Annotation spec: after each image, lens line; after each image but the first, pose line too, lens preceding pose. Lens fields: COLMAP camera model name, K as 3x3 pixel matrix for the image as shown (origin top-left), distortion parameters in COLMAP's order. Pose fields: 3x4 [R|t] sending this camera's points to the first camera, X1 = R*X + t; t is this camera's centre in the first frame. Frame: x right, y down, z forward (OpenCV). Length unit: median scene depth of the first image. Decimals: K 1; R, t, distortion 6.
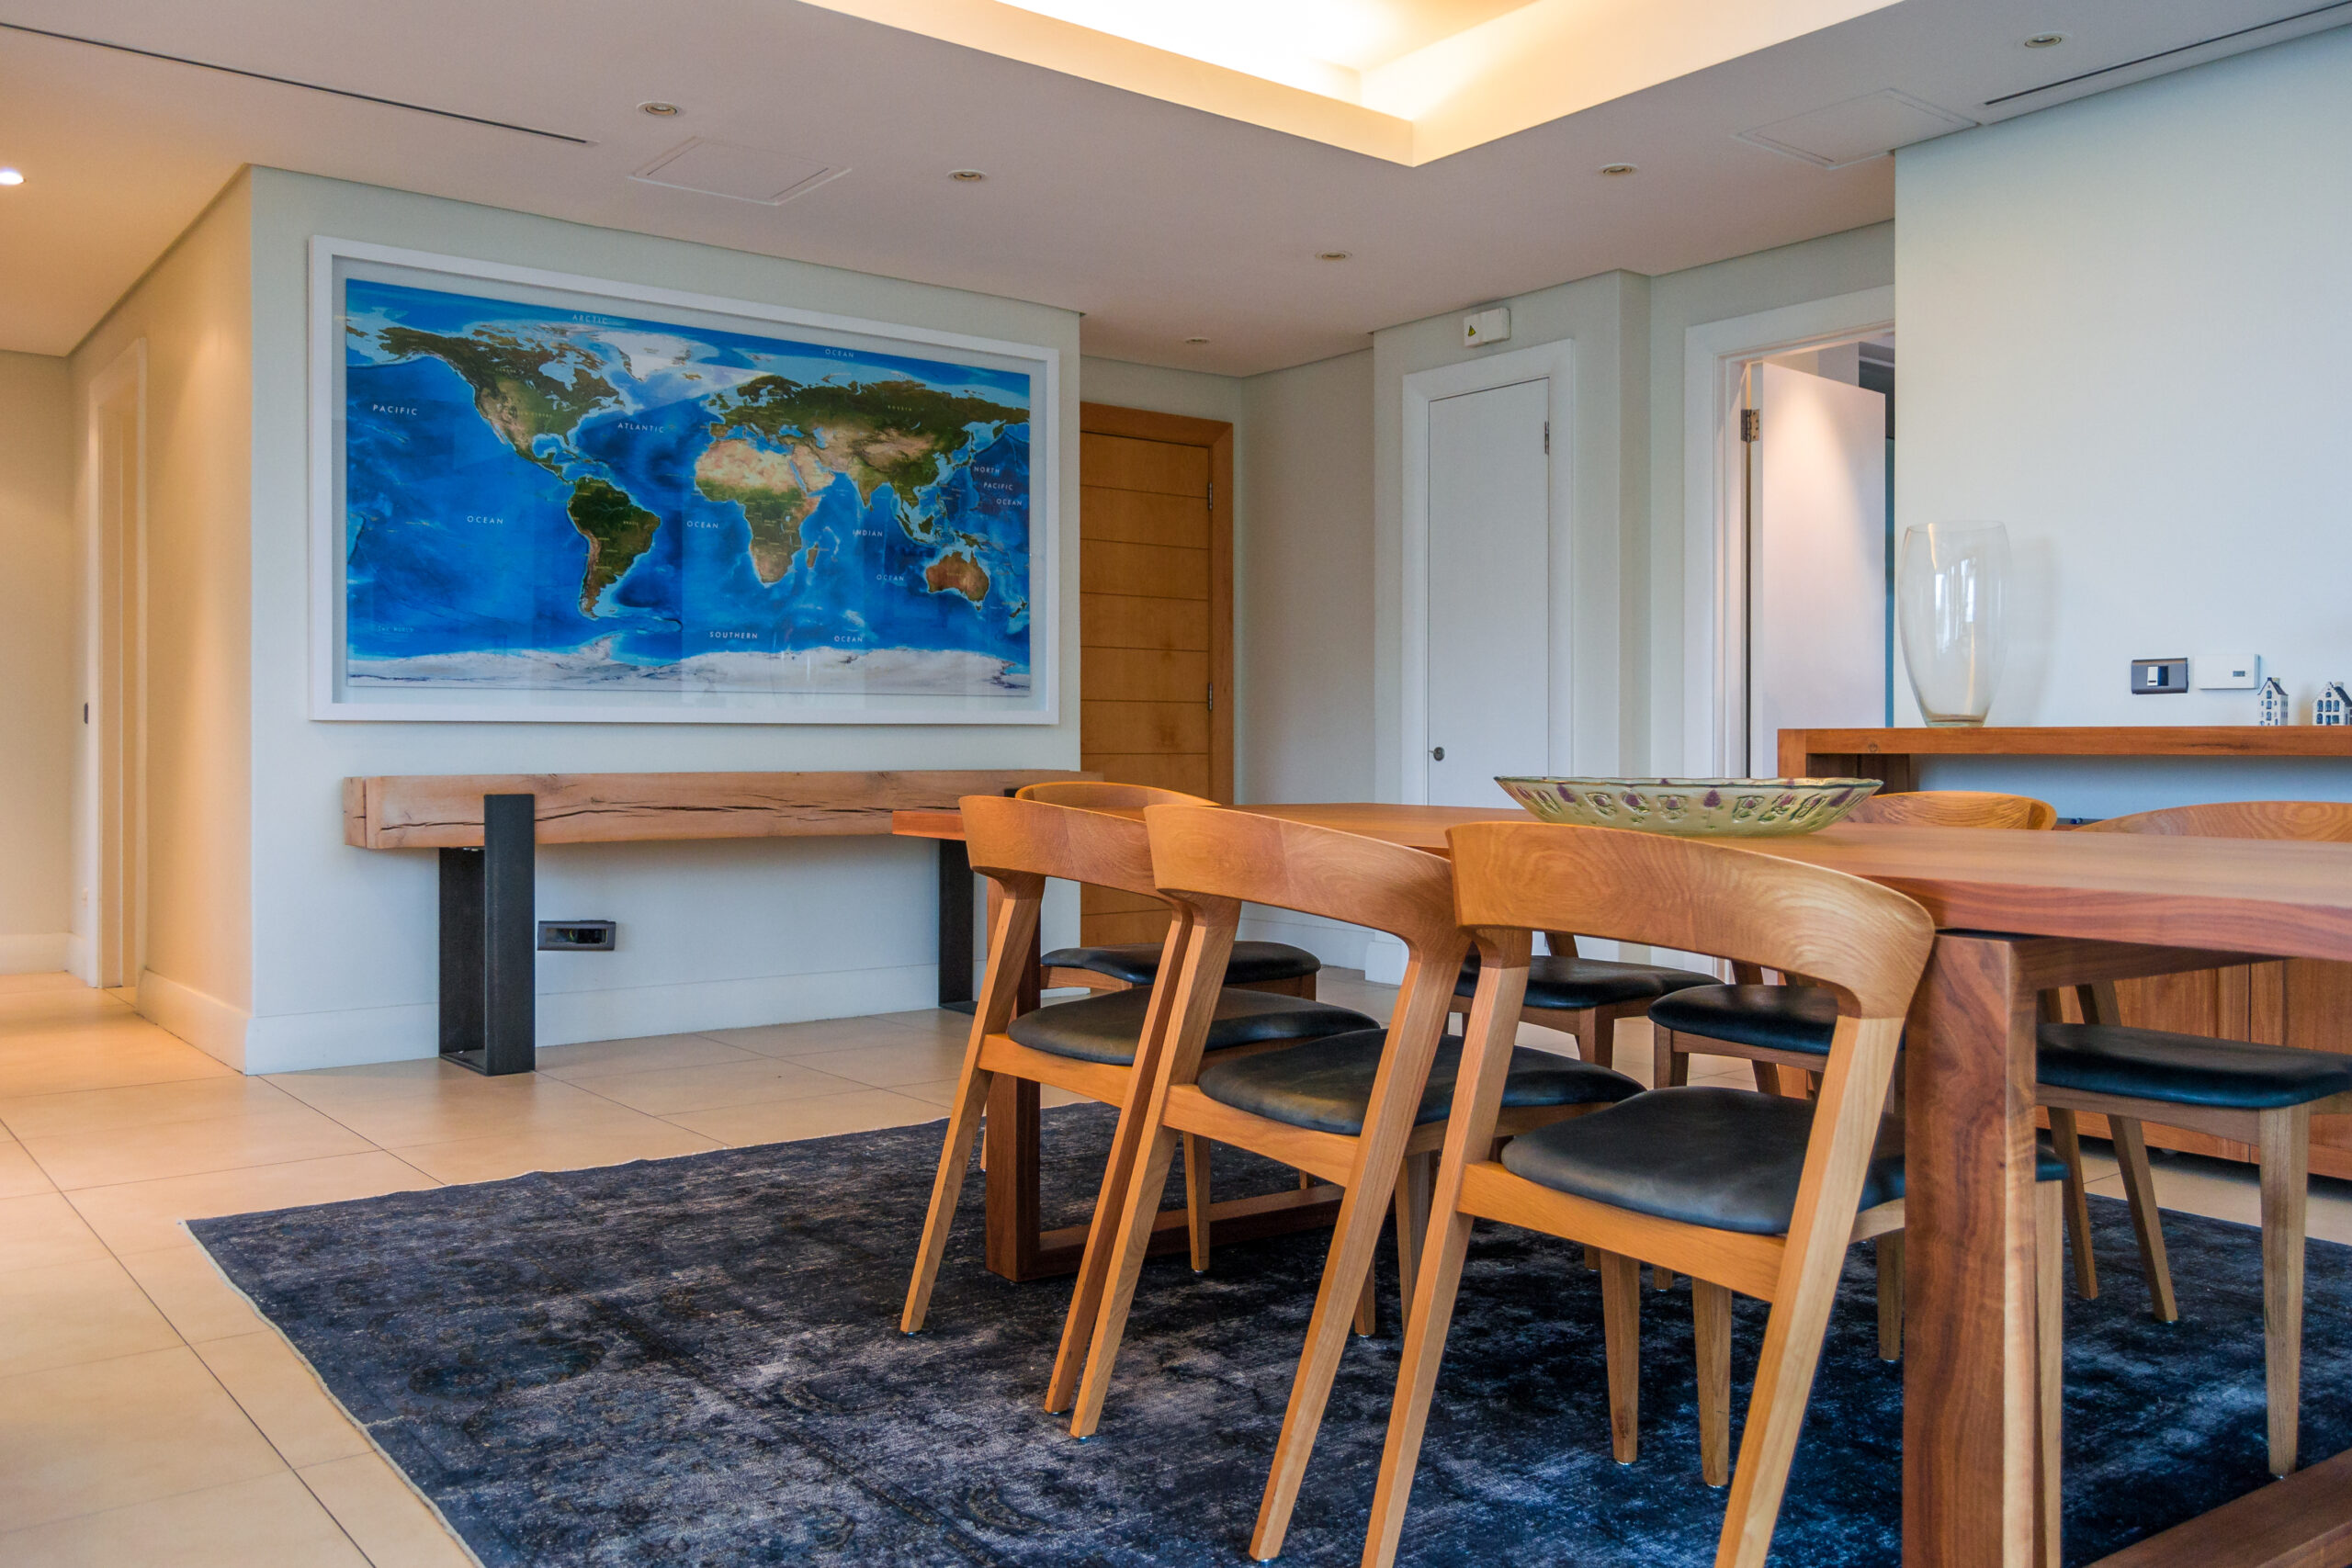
lens RADIAL K [[1861.1, 0, 1123.6], [0, 1861.1, 732.9], [0, 0, 1]] dist [0.001644, 0.002443]
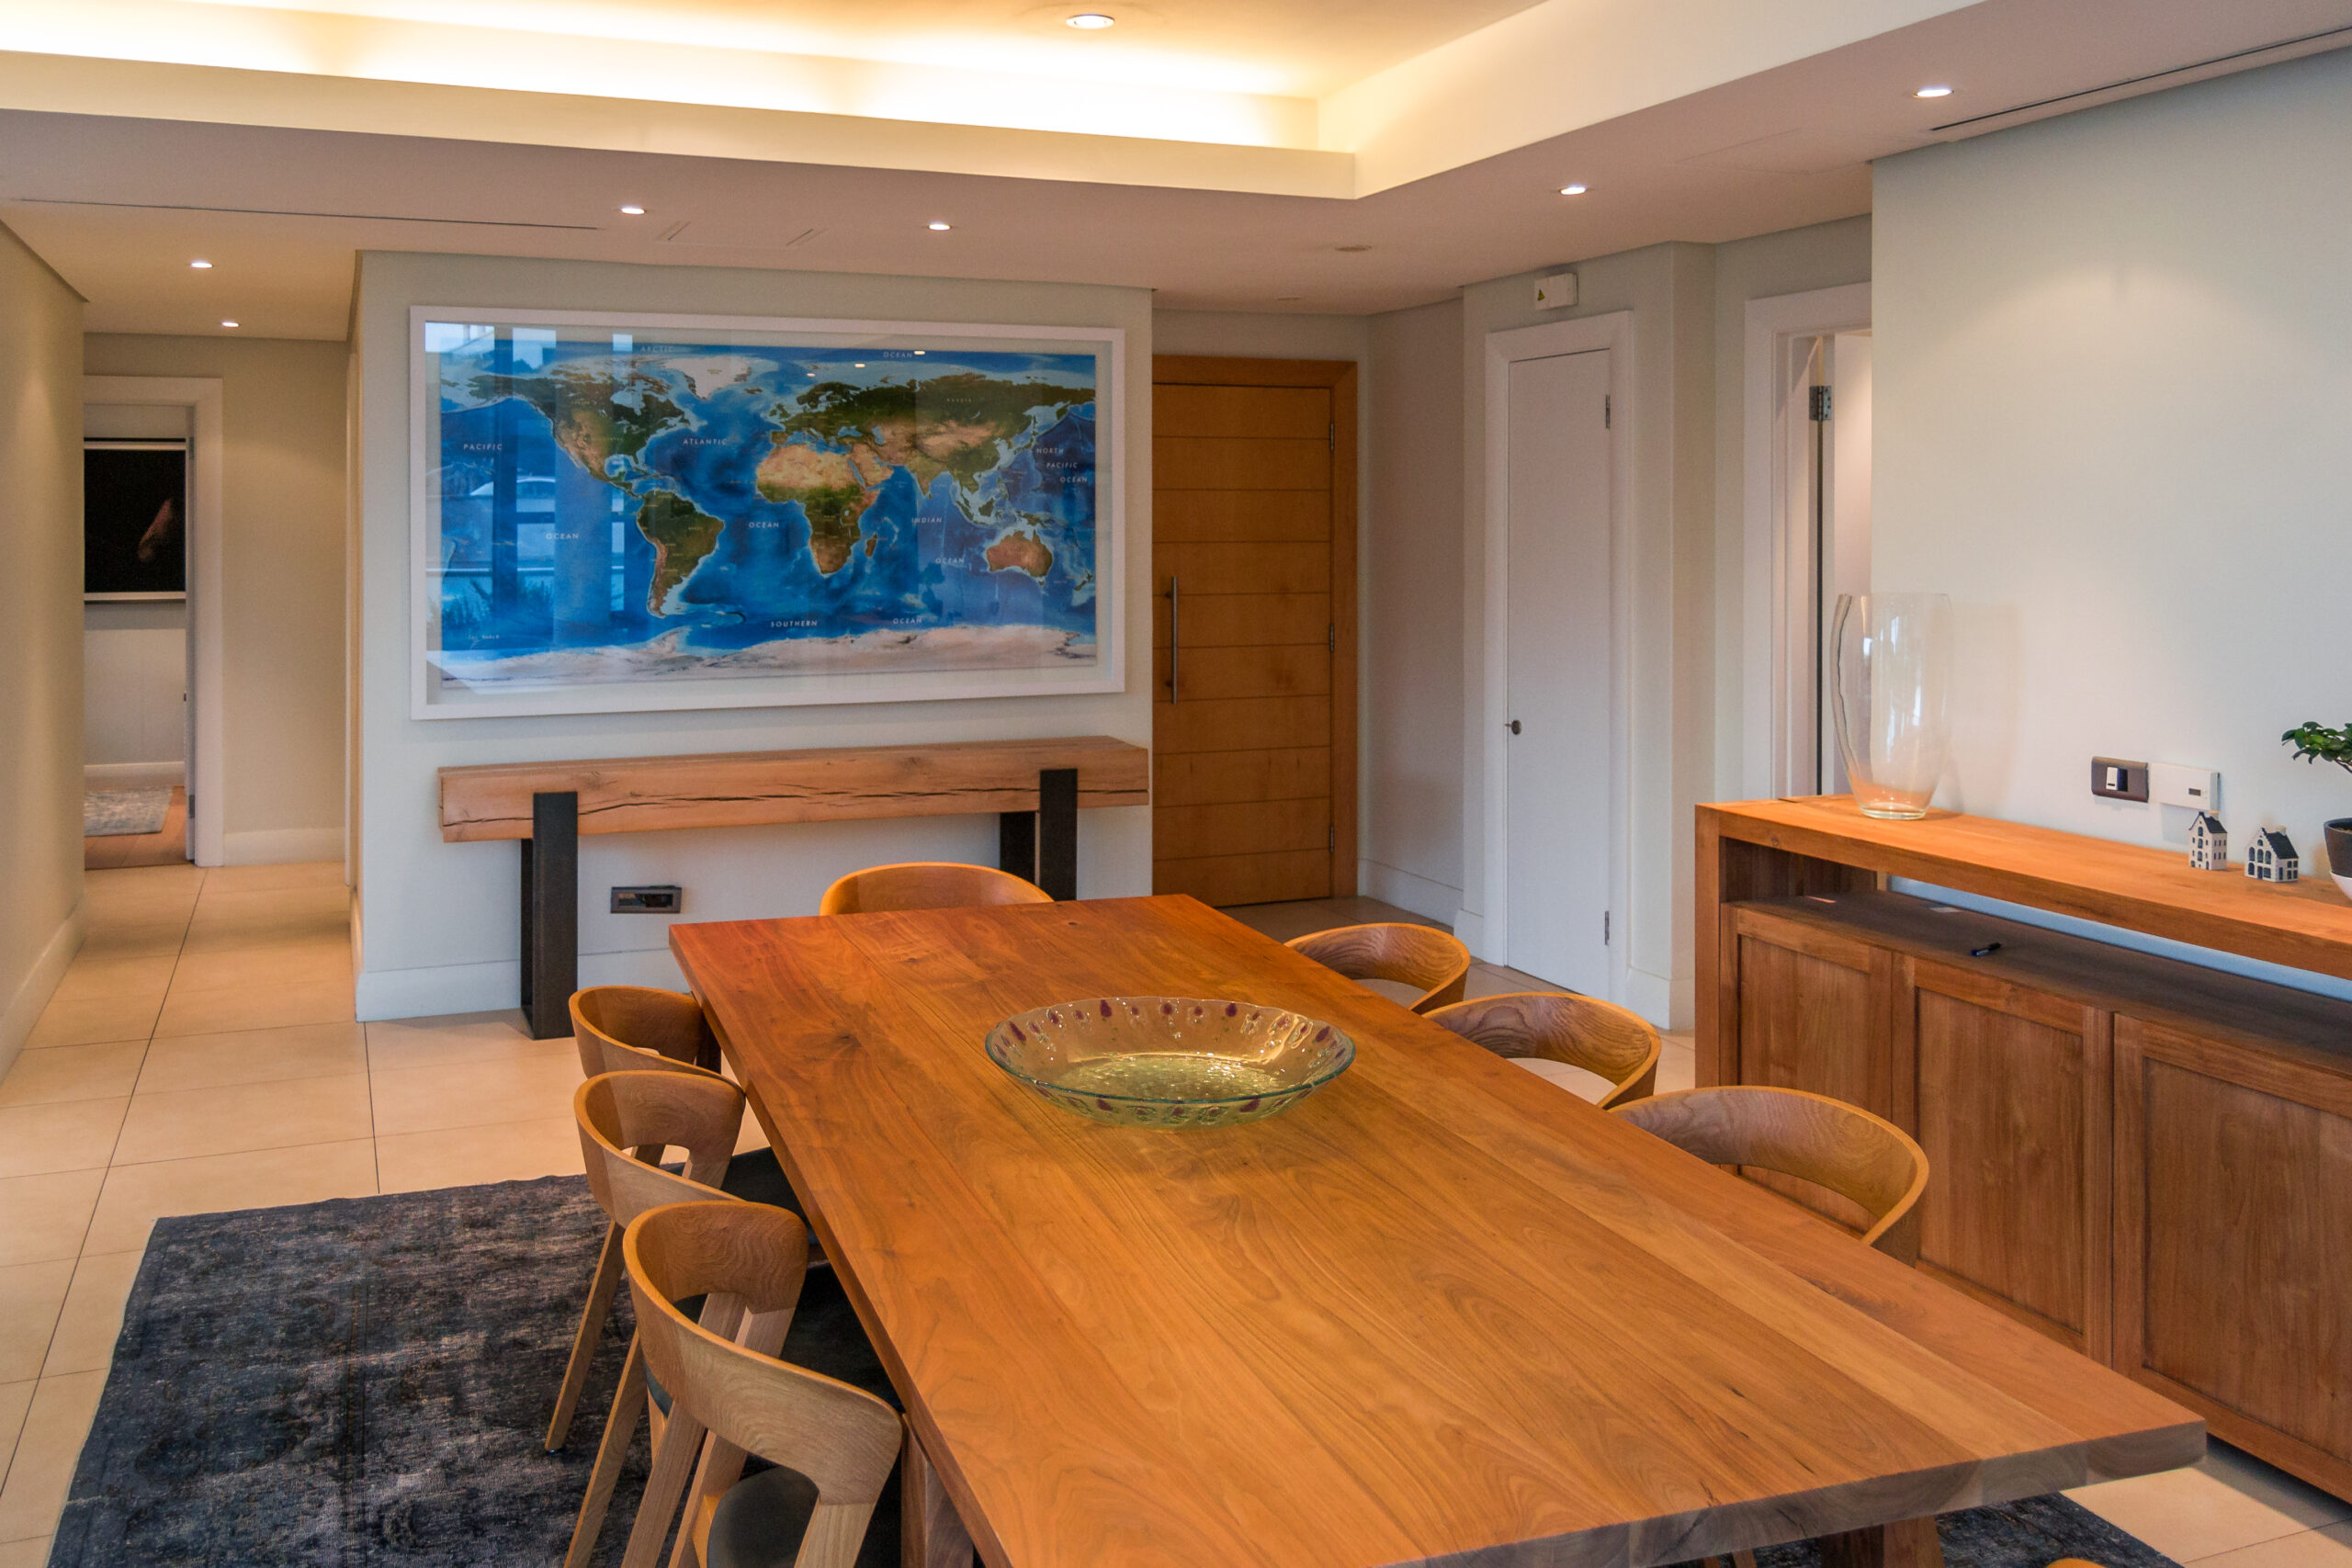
lens RADIAL K [[1845.4, 0, 996.5], [0, 1845.4, 514.0], [0, 0, 1]] dist [0.004215, -0.000288]
pose [[0.954621, -0.003127, -0.297805, 0.232824], [0.003995, 0.999989, 0.002305, -0.121799], [0.297795, -0.003391, 0.954624, 0.000349]]
